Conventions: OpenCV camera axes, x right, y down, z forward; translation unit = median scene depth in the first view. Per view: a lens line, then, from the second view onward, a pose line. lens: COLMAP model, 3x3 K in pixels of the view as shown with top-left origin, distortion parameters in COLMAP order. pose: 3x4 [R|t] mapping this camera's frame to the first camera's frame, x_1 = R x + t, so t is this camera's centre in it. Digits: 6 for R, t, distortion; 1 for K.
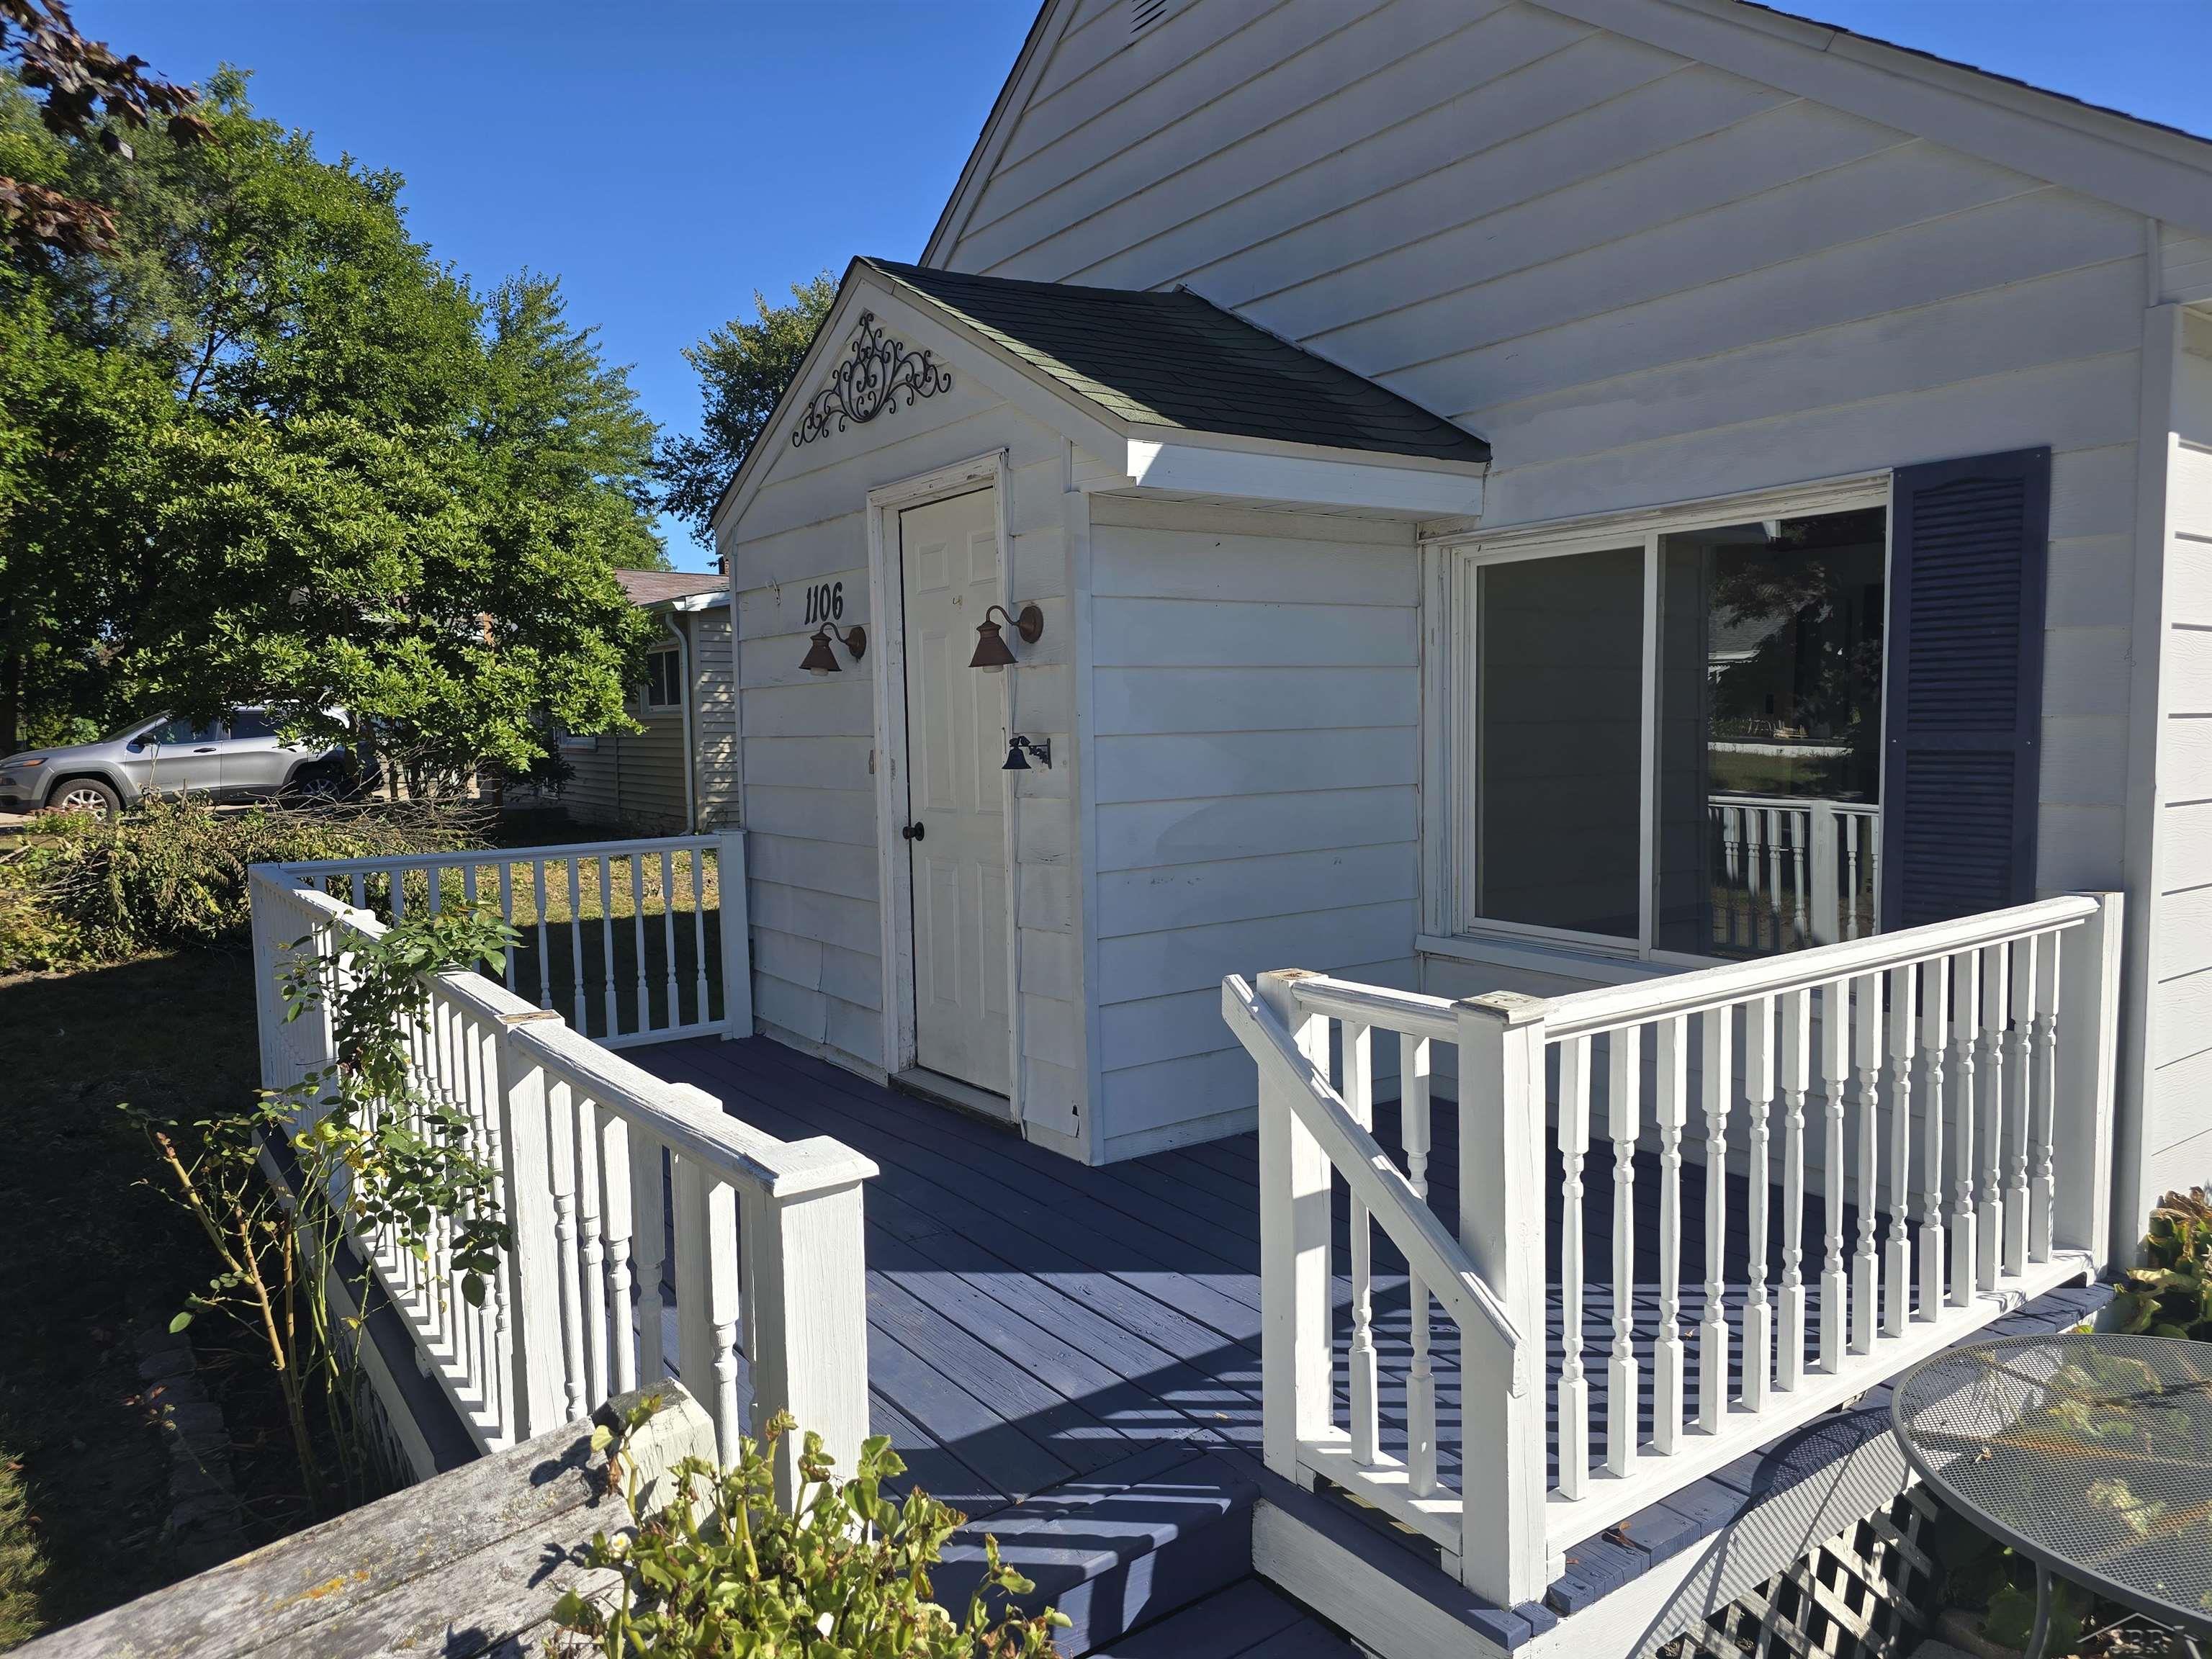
lens RADIAL K [[1481.7, 0, 1106.0], [0, 1481.7, 829.5], [0, 0, 1]] dist [0.039704, -0.026137]
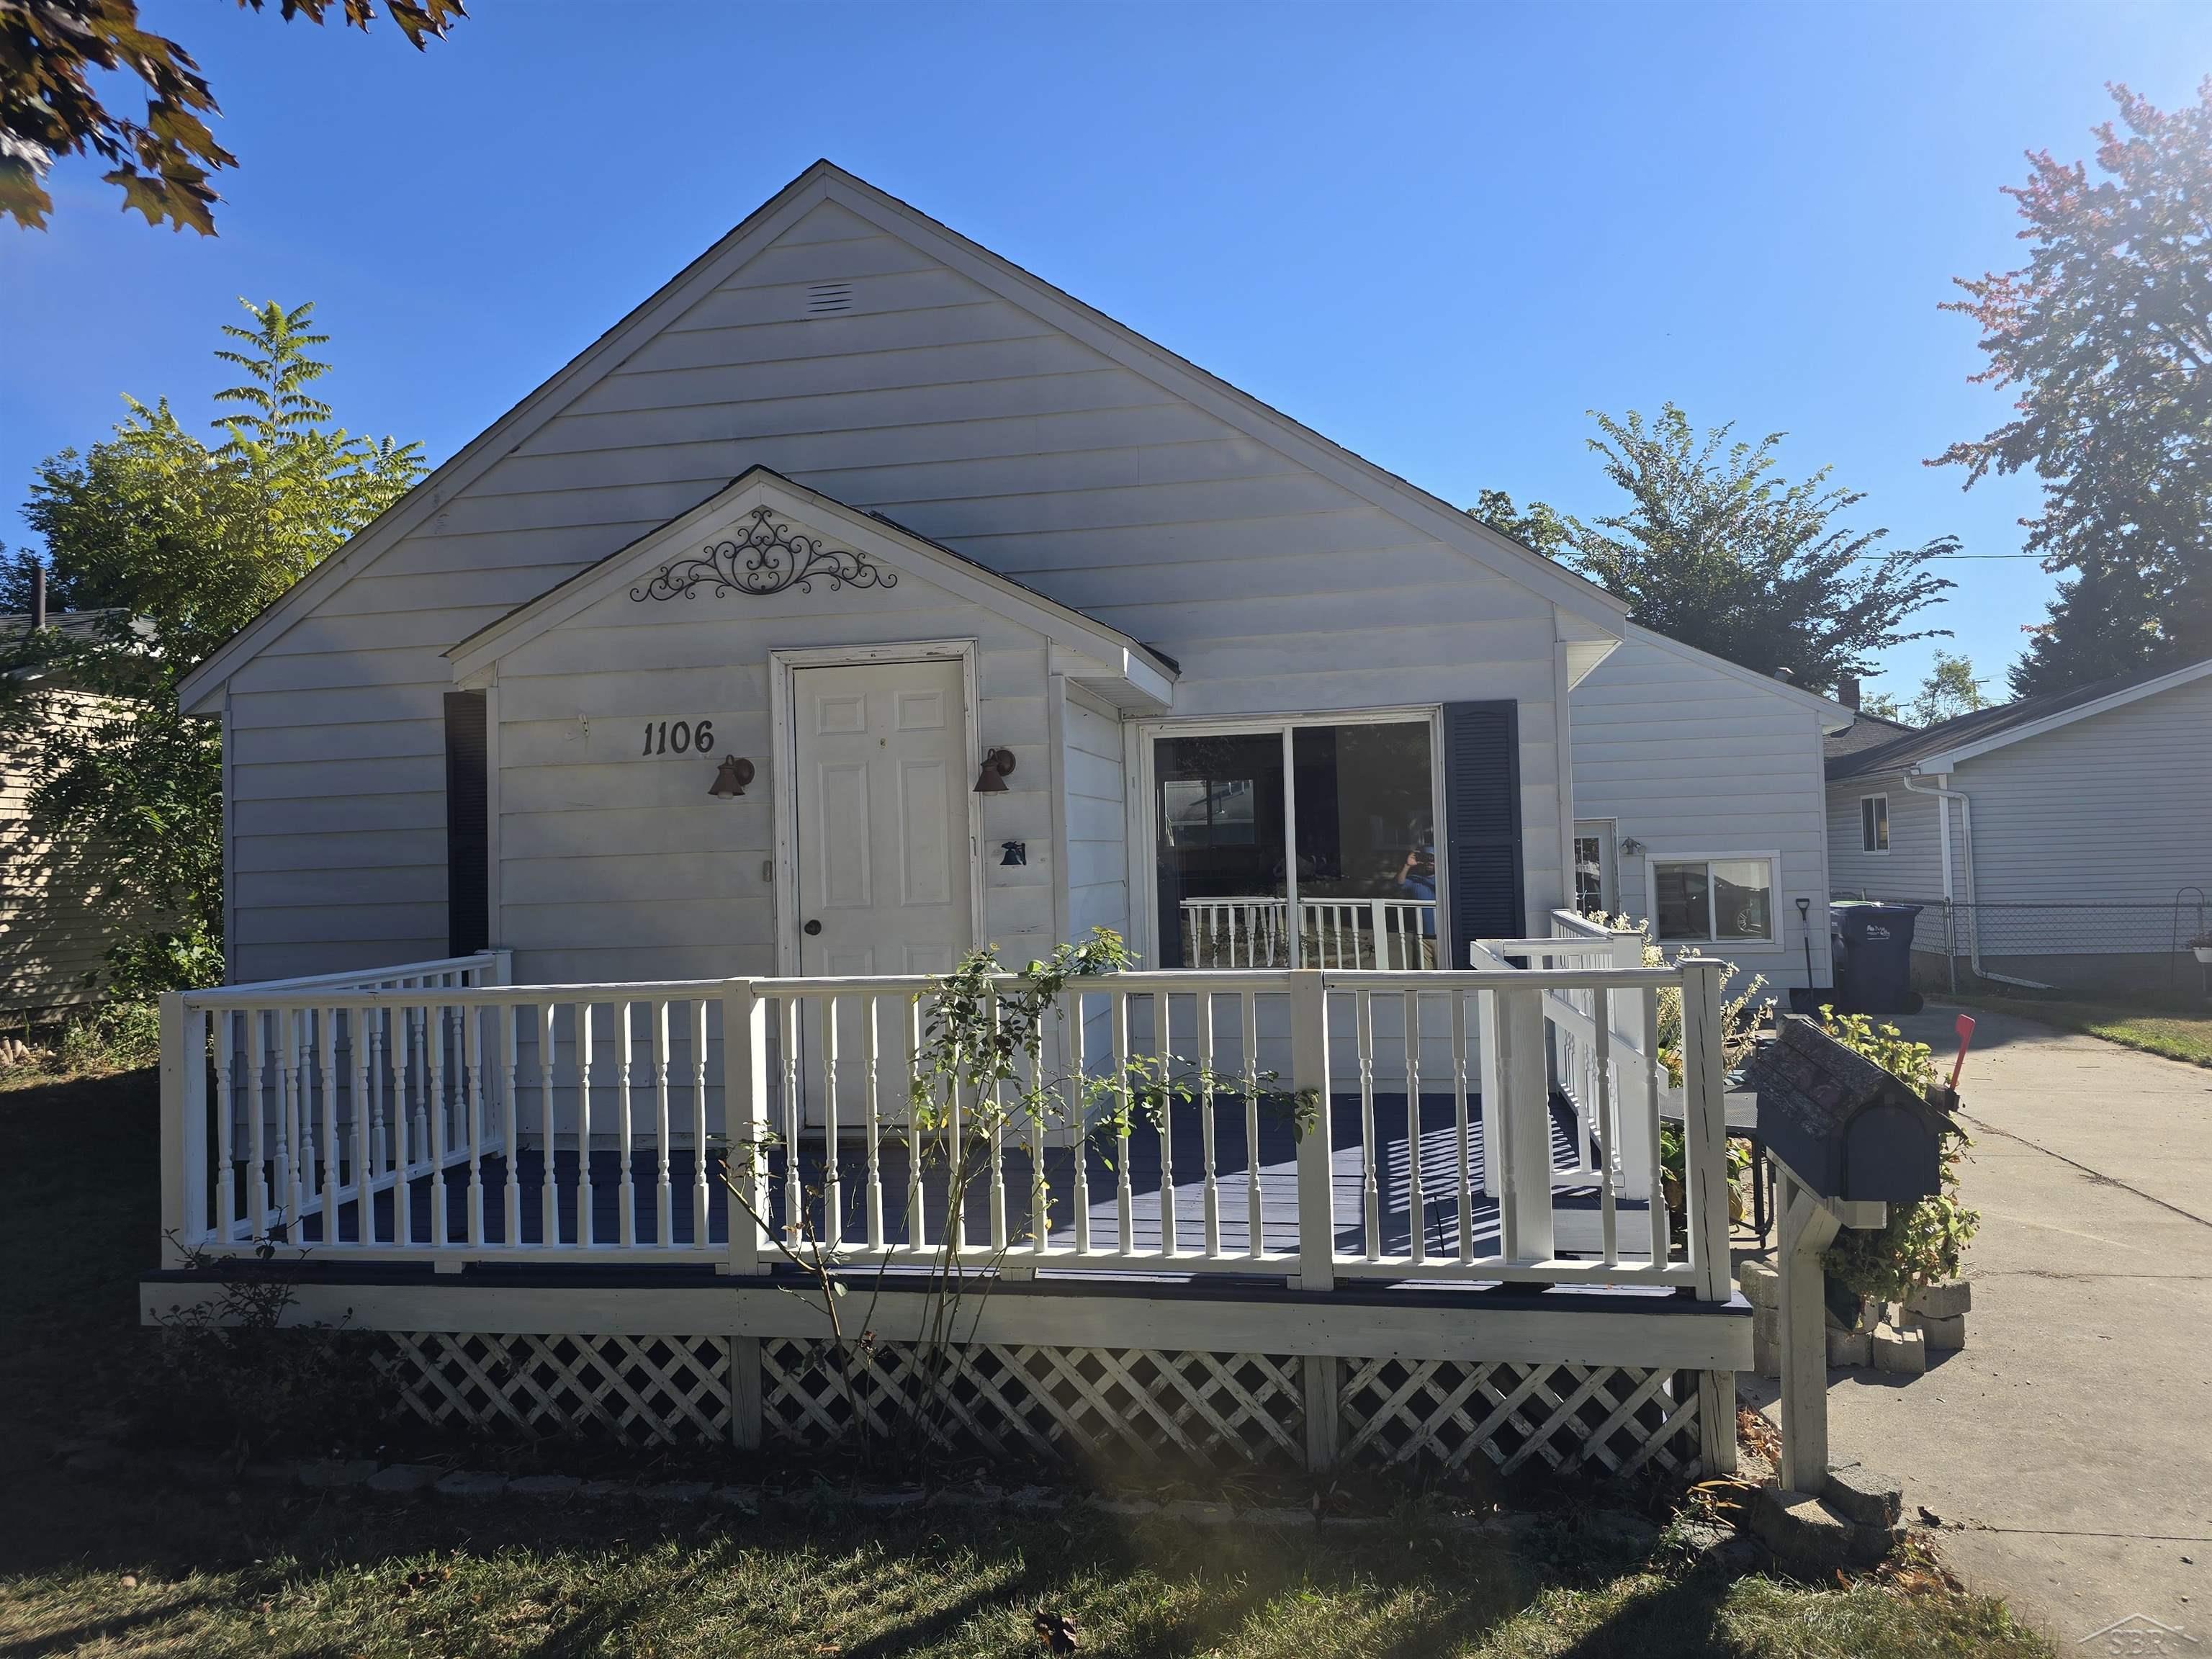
lens RADIAL K [[1481.7, 0, 1106.0], [0, 1481.7, 829.5], [0, 0, 1]] dist [0.039704, -0.026137]
pose [[0.723428, 0.010920, 0.690314, -0.885431], [0.067825, 0.993914, -0.086801, 0.048506], [-0.687060, 0.109615, 0.718285, -0.058093]]
